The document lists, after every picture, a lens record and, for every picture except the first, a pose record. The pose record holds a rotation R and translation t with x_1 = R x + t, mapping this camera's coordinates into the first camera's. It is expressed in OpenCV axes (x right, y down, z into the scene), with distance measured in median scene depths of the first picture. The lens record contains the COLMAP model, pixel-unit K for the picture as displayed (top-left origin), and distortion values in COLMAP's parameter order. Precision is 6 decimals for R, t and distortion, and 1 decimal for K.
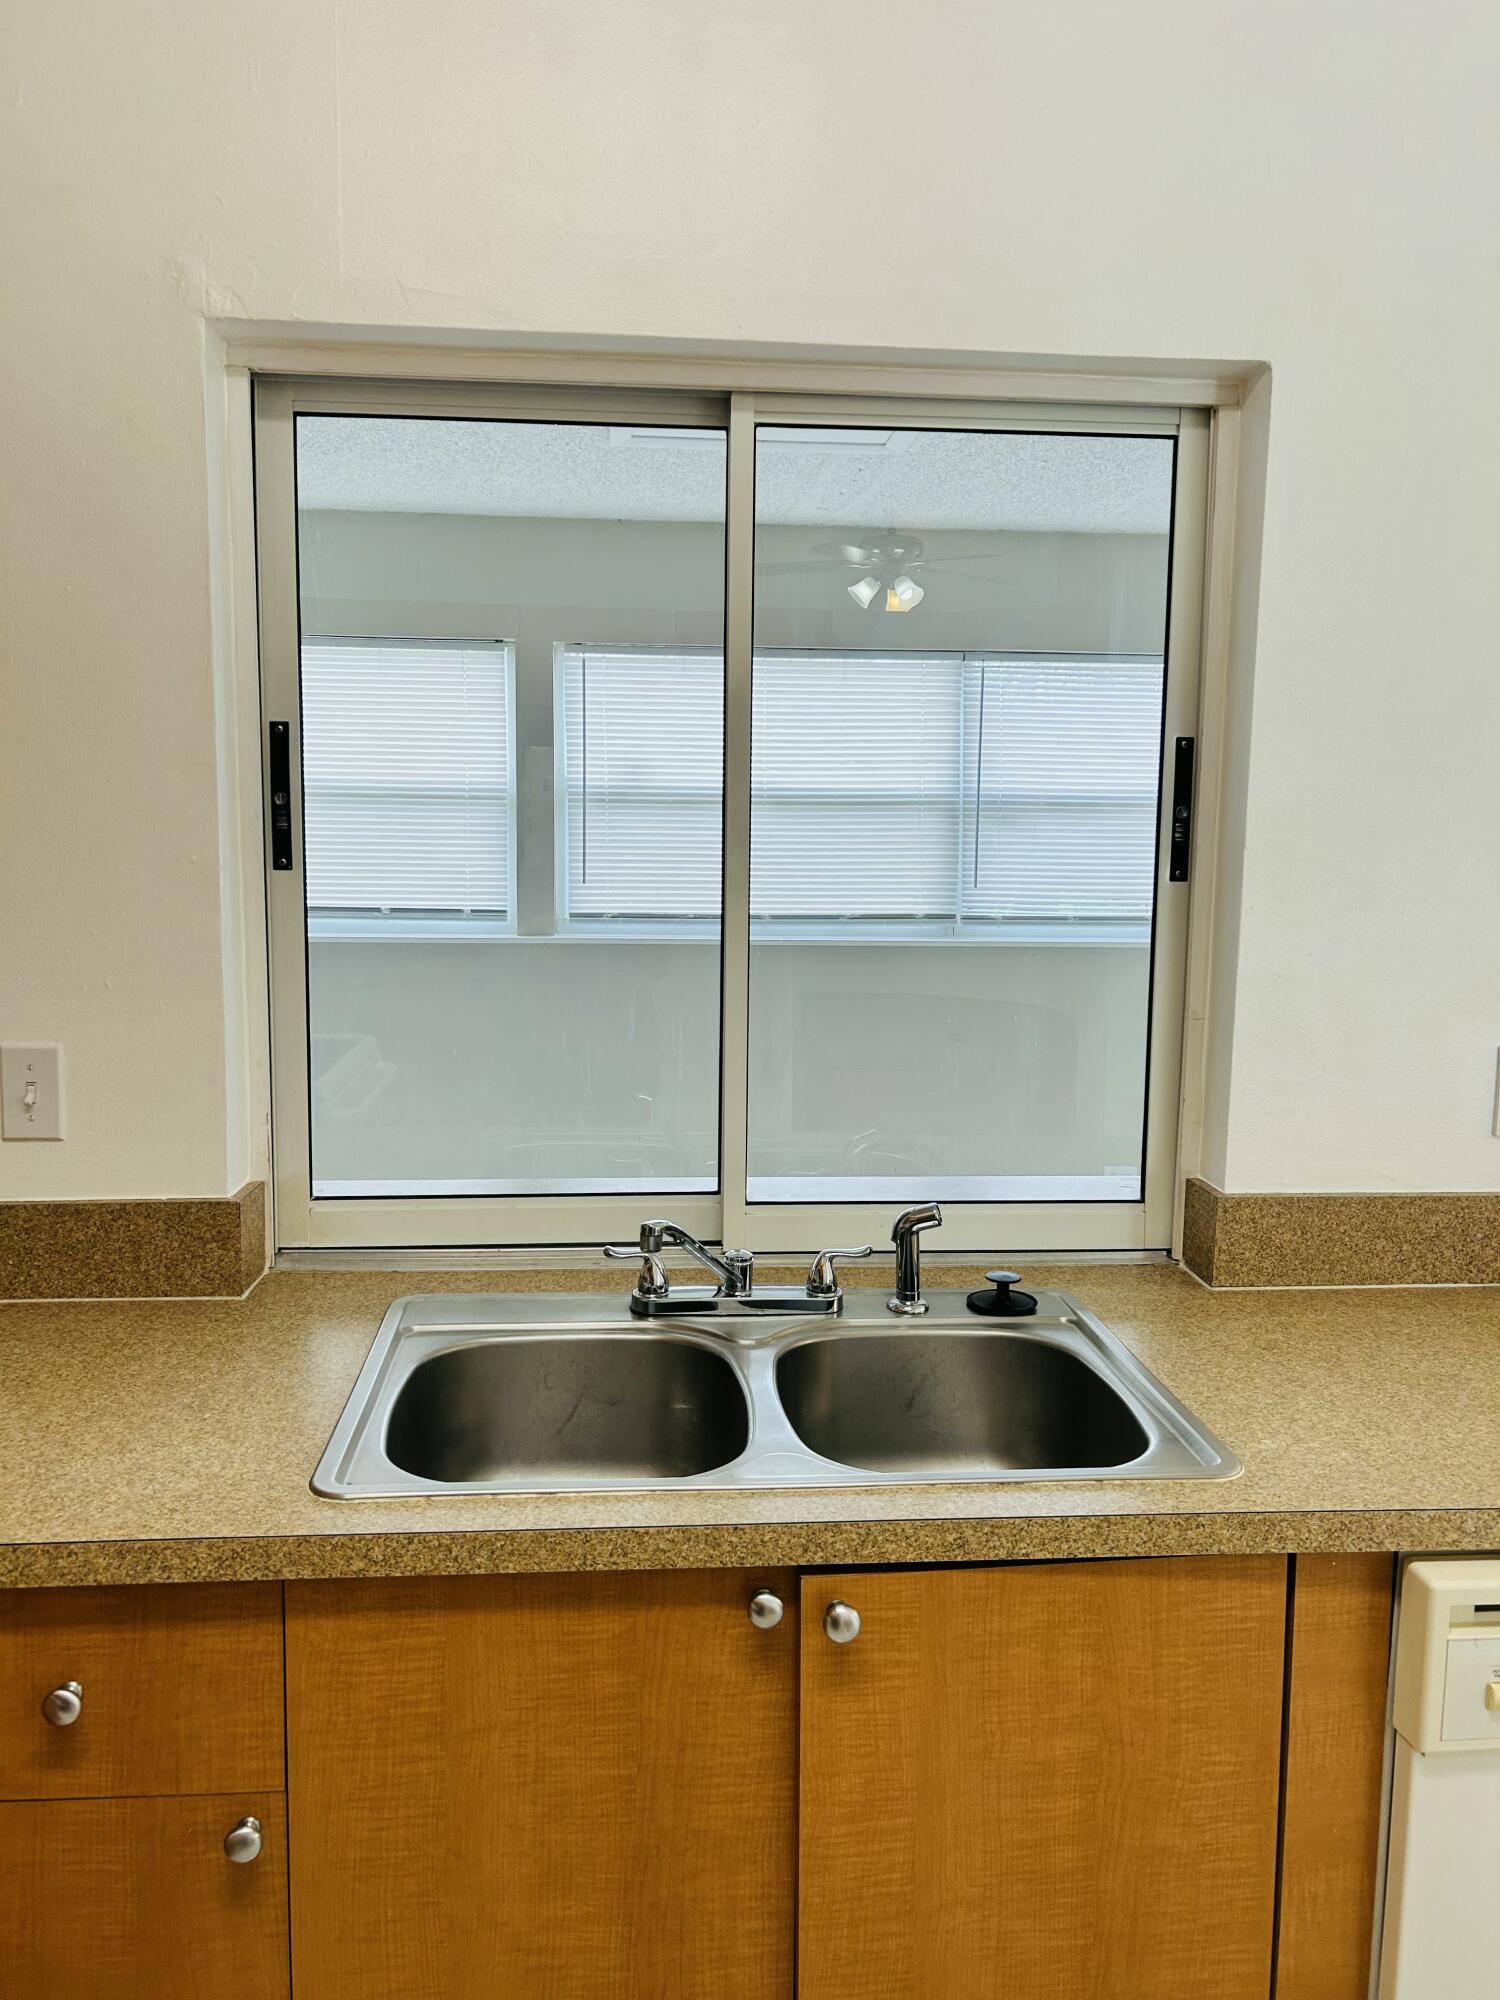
lens RADIAL K [[1509.8, 0, 750.6], [0, 1509.8, 995.5], [0, 0, 1]] dist [0.010025, 0.011352]
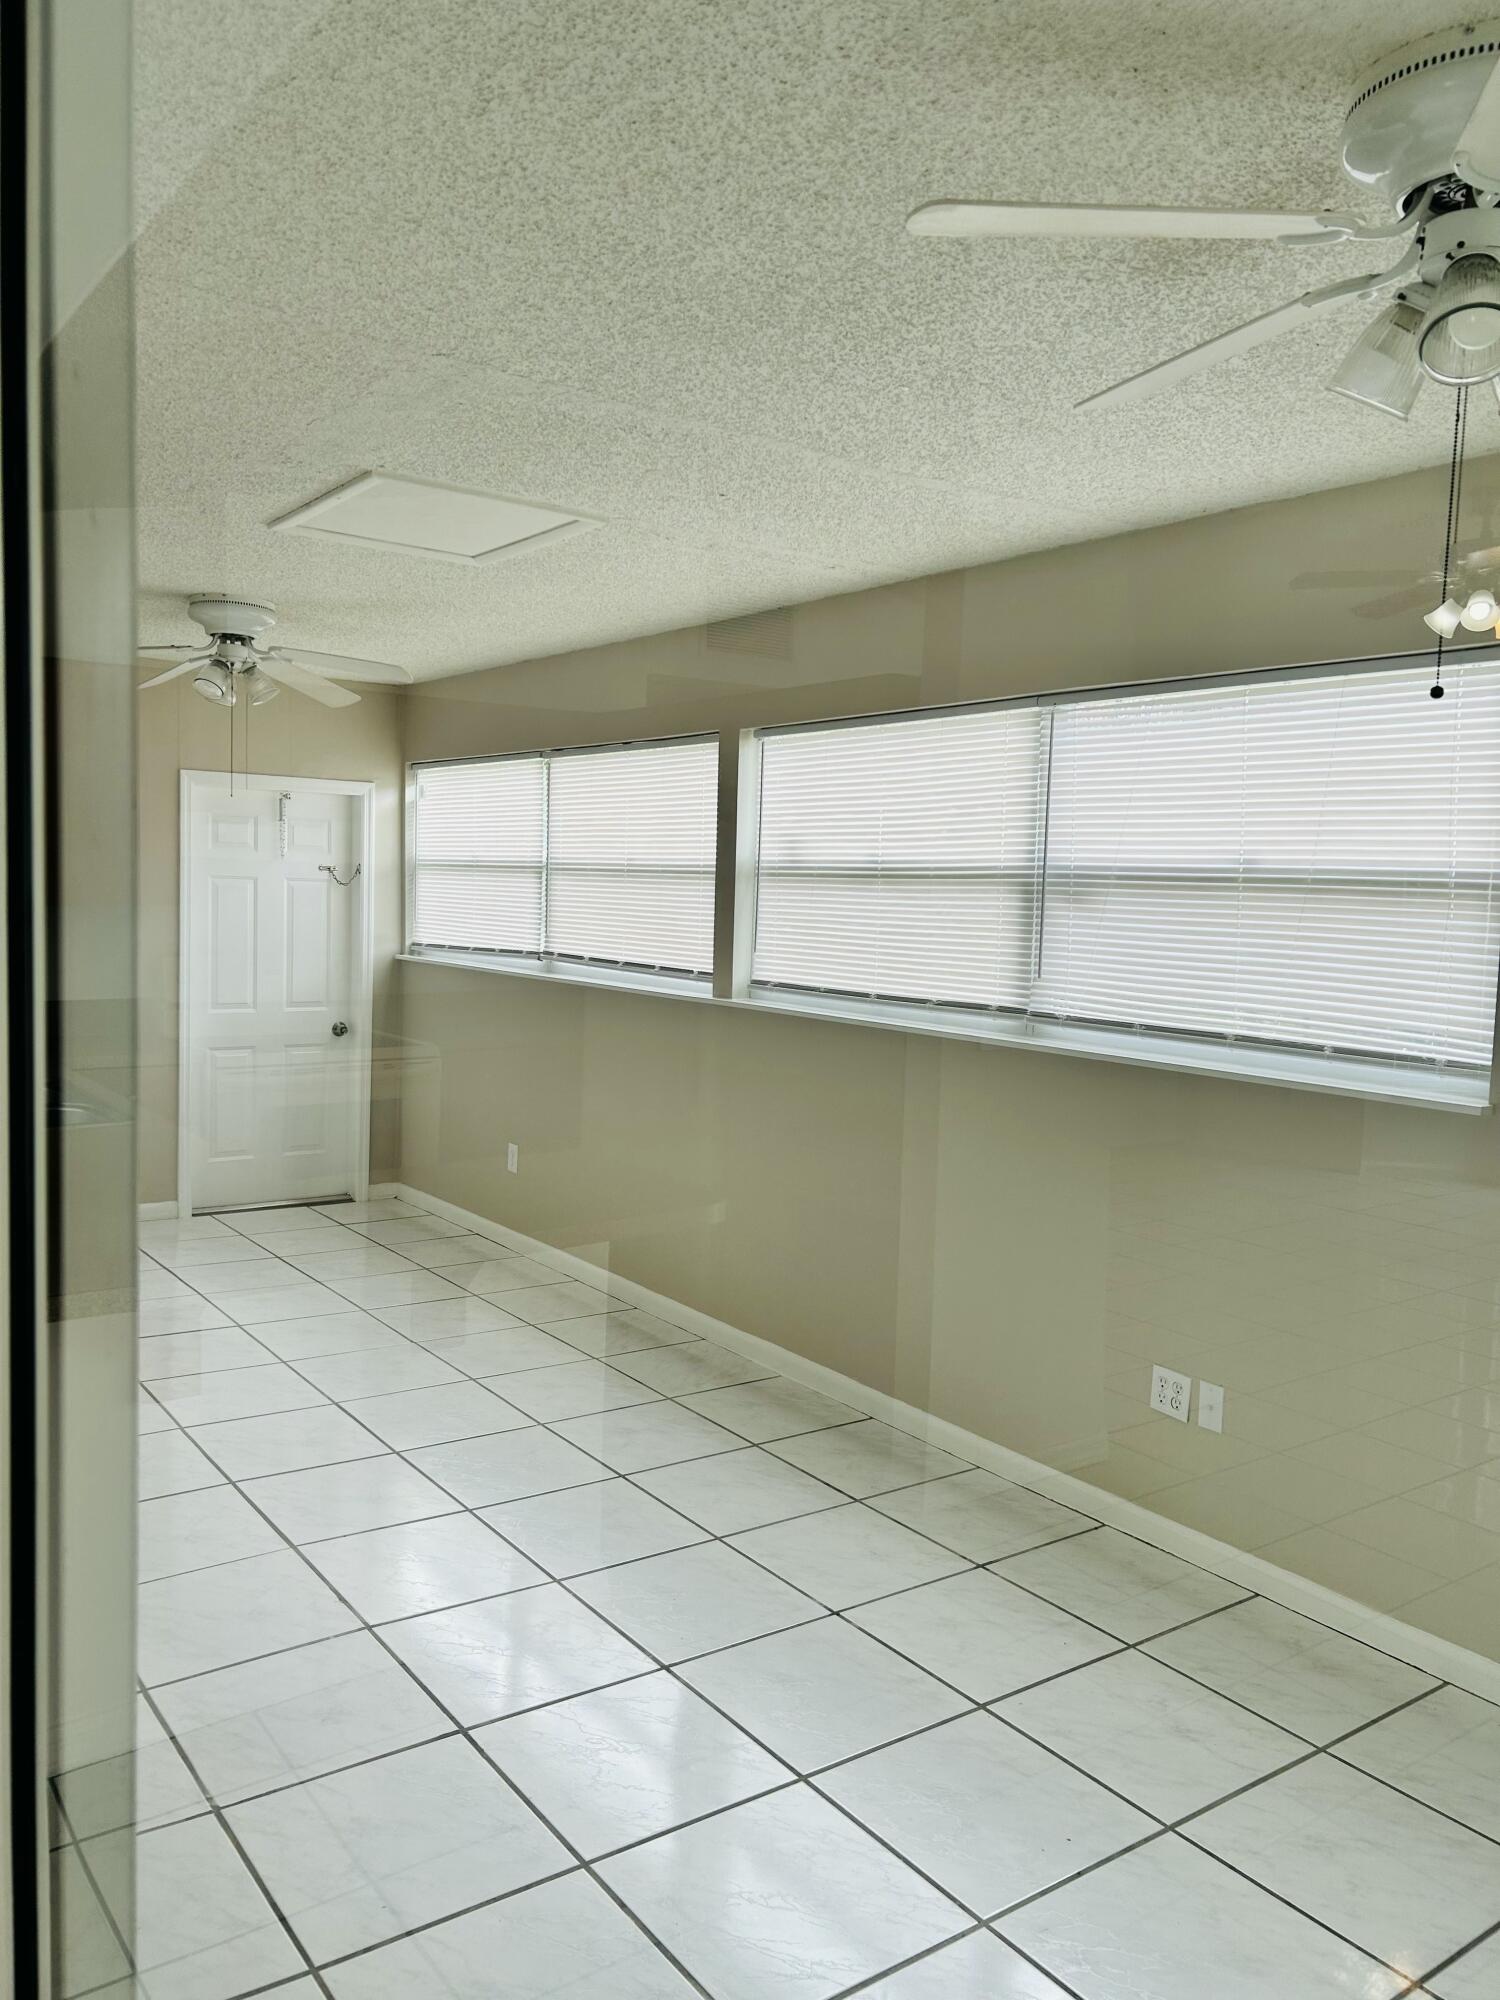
lens RADIAL K [[1509.8, 0, 747.3], [0, 1509.8, 1006.9], [0, 0, 1]] dist [0.010025, 0.011352]
pose [[0.503896, 0.071602, -0.860791, 0.796504], [-0.118111, 0.992909, 0.013452, -0.049204], [0.855651, 0.094891, 0.508780, 0.452791]]
